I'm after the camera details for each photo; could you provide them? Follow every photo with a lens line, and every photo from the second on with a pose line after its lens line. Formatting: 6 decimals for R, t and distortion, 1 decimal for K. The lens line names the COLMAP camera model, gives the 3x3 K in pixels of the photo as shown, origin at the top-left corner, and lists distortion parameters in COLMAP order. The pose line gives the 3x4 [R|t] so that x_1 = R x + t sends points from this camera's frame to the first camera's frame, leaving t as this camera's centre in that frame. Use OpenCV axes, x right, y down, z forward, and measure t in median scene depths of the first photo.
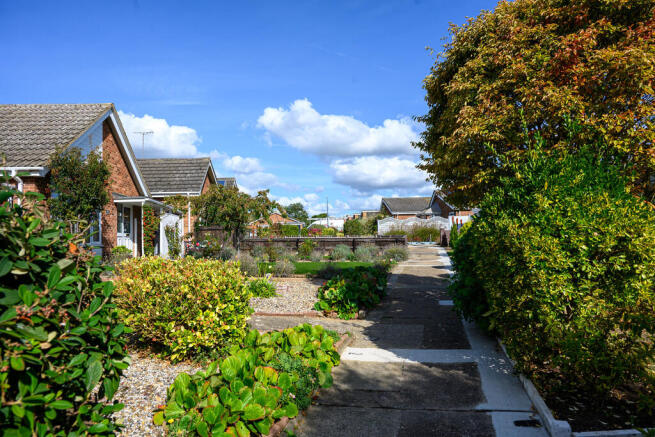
lens RADIAL K [[451.6, 0, 327.2], [0, 451.6, 218.7], [0, 0, 1]] dist [-0.005257, -0.004600]
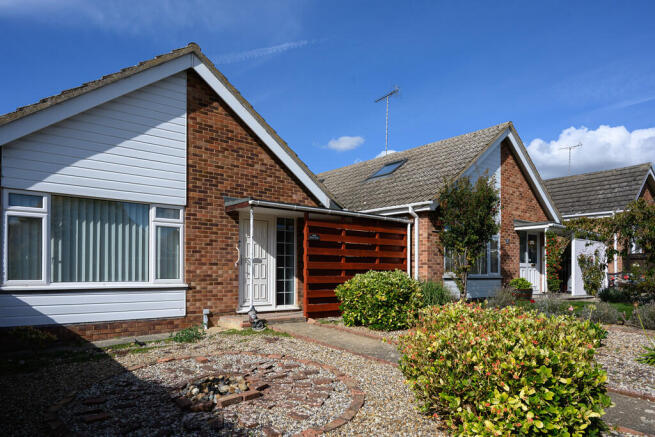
lens RADIAL K [[451.6, 0, 328.5], [0, 451.6, 267.8], [0, 0, 1]] dist [-0.005257, -0.004600]
pose [[0.586326, 0.017142, -0.809894, 0.052833], [0.029034, 0.998689, 0.042157, -0.009825], [0.809555, -0.048232, 0.585060, 0.156816]]
